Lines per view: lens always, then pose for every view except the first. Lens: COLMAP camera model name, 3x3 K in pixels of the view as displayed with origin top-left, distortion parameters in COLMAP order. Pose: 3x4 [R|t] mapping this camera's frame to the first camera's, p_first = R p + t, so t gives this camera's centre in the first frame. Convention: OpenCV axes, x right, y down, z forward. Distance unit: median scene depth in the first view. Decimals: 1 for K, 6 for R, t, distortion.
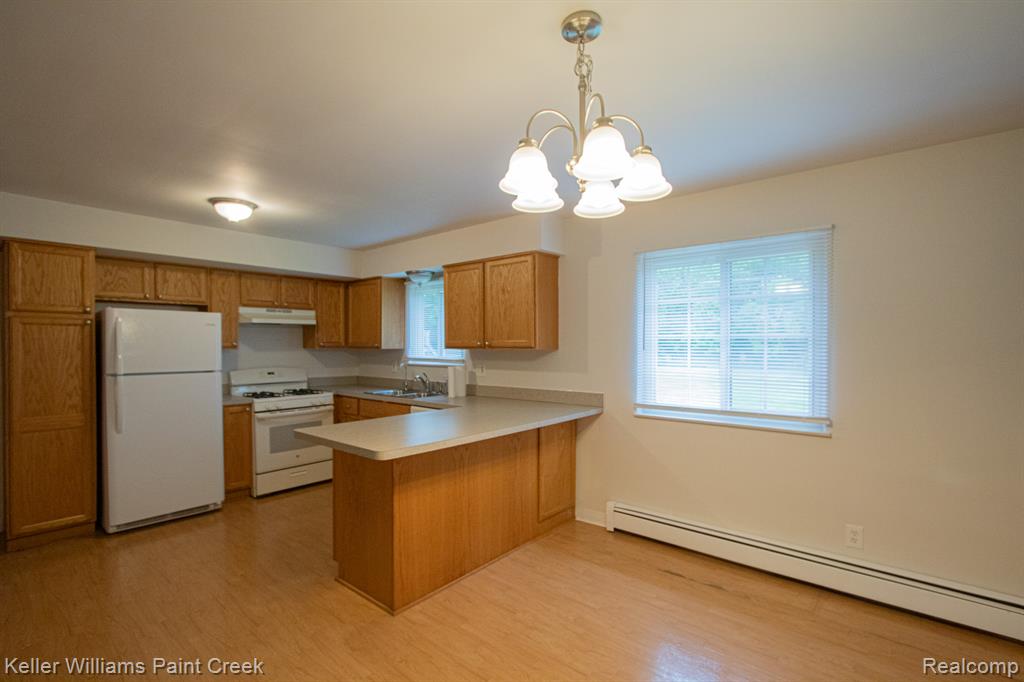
lens RADIAL K [[472.7, 0, 512.6], [0, 472.7, 342.6], [0, 0, 1]] dist [-0.016978, 0.002444]
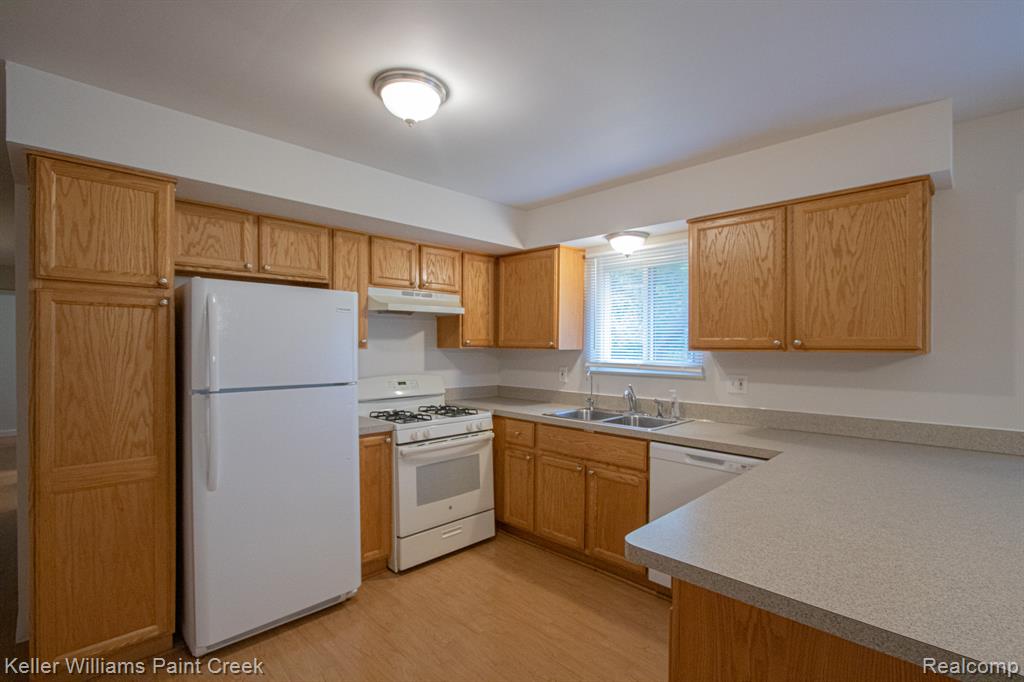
lens RADIAL K [[472.7, 0, 512.4], [0, 472.7, 343.2], [0, 0, 1]] dist [-0.016978, 0.002444]
pose [[0.995883, 0.006318, -0.090424, -0.355228], [-0.006207, 0.999980, 0.001507, 0.004064], [0.090432, -0.000940, 0.995902, 0.383633]]
